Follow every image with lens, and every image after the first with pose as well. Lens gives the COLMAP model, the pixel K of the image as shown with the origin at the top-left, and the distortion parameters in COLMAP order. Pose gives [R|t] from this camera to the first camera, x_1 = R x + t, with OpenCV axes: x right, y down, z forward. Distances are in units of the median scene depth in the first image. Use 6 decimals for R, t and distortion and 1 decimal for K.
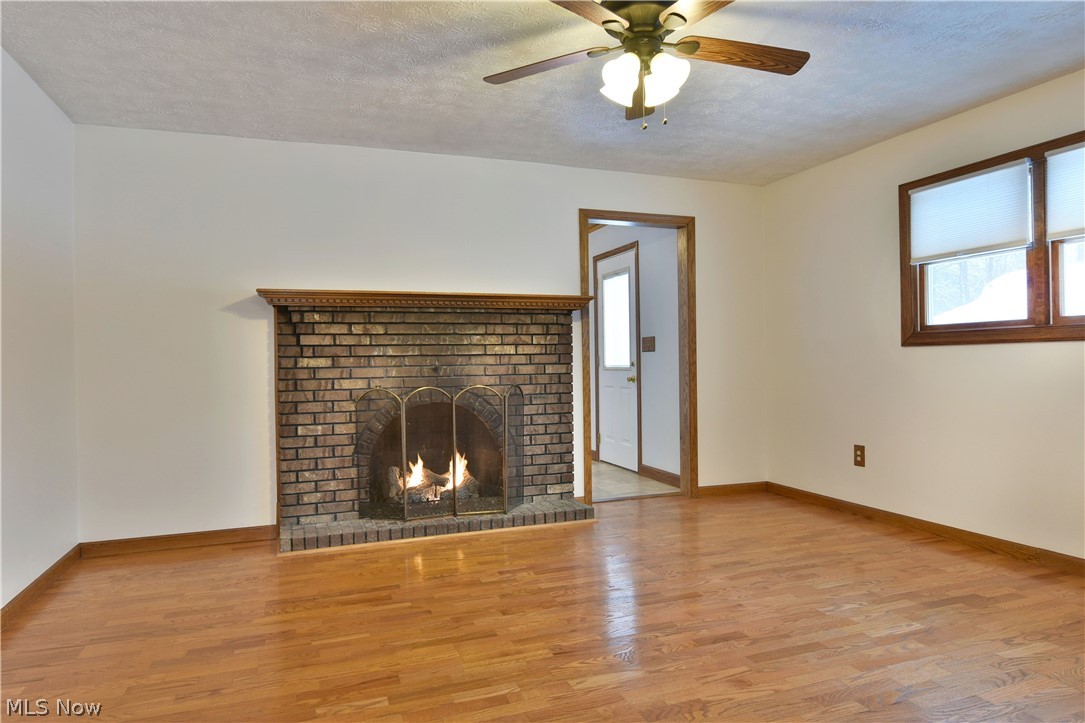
lens RADIAL K [[666.1, 0, 535.0], [0, 666.1, 371.4], [0, 0, 1]] dist [-0.019080, 0.002689]
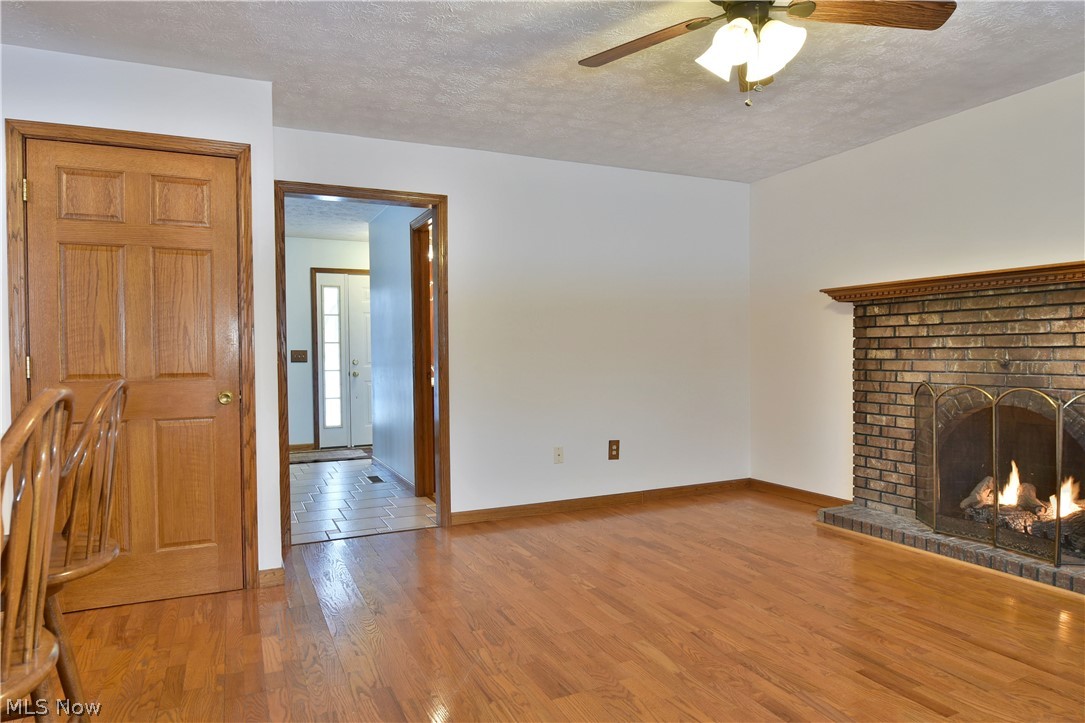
lens RADIAL K [[666.1, 0, 548.3], [0, 666.1, 369.0], [0, 0, 1]] dist [-0.019080, 0.002689]
pose [[0.088344, 0.039720, -0.995298, 0.638584], [-0.007320, 0.999204, 0.039226, -0.026728], [0.996063, 0.003820, 0.088564, 0.399064]]
